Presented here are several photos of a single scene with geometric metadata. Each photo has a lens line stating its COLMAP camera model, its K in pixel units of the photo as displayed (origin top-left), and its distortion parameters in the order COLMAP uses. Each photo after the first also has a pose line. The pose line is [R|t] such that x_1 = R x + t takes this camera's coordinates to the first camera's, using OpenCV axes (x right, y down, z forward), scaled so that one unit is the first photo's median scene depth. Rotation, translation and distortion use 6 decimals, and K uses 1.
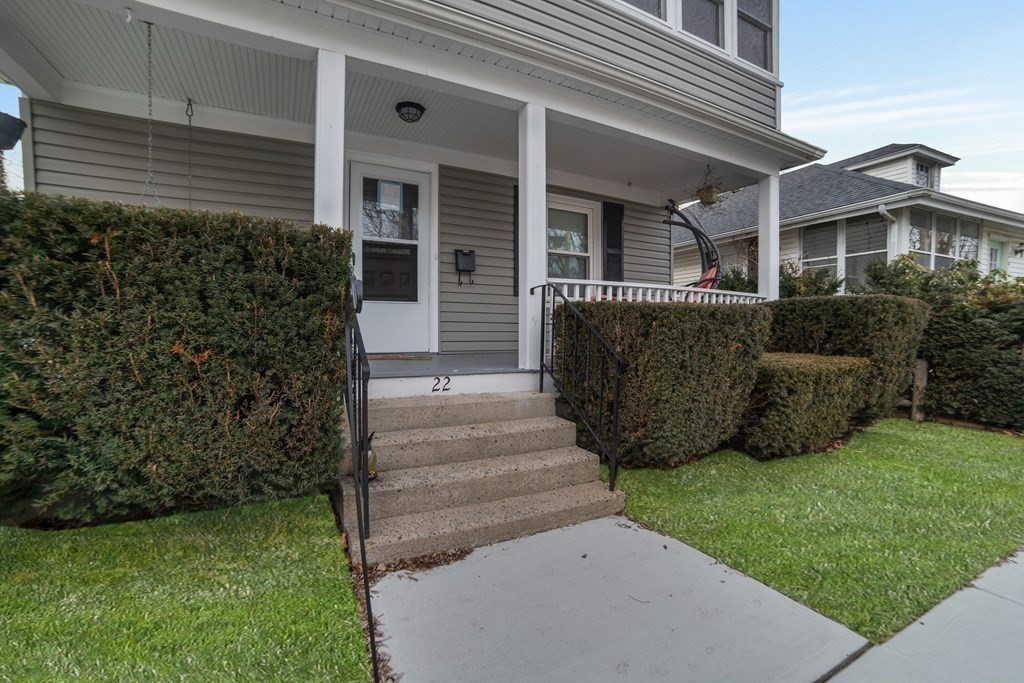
lens RADIAL K [[434.1, 0, 500.6], [0, 434.1, 339.5], [0, 0, 1]] dist [-0.101993, 0.042243]
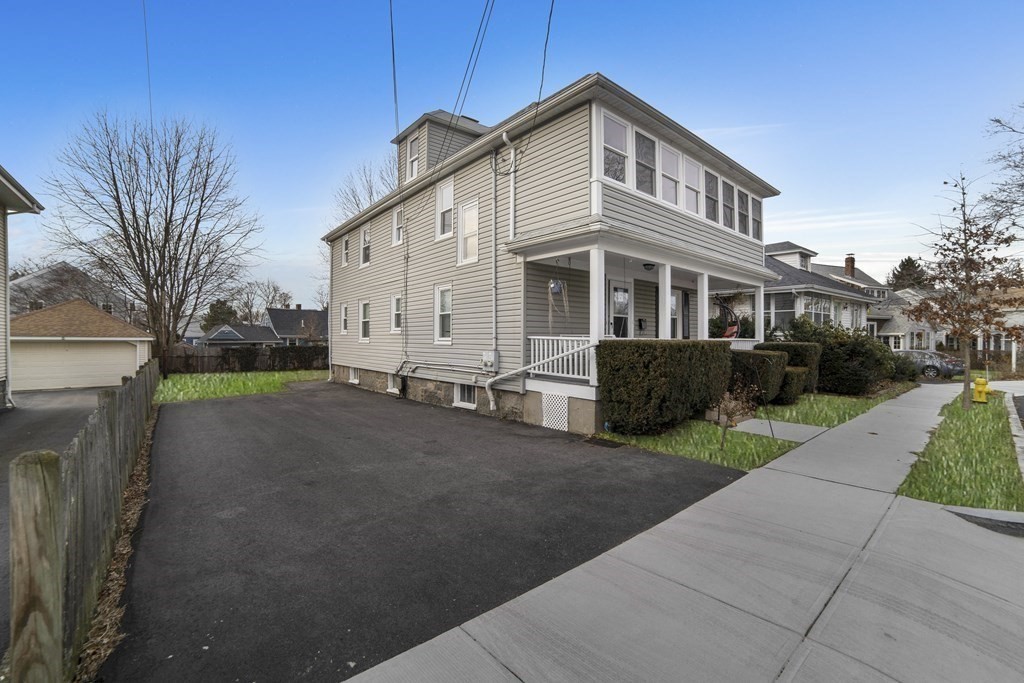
lens RADIAL K [[434.1, 0, 500.6], [0, 434.1, 339.5], [0, 0, 1]] dist [-0.101993, 0.042243]
pose [[0.976498, -0.002202, 0.215517, -1.219263], [0.006715, 0.999773, -0.020212, -0.070160], [-0.215424, 0.021184, 0.976291, -0.899995]]
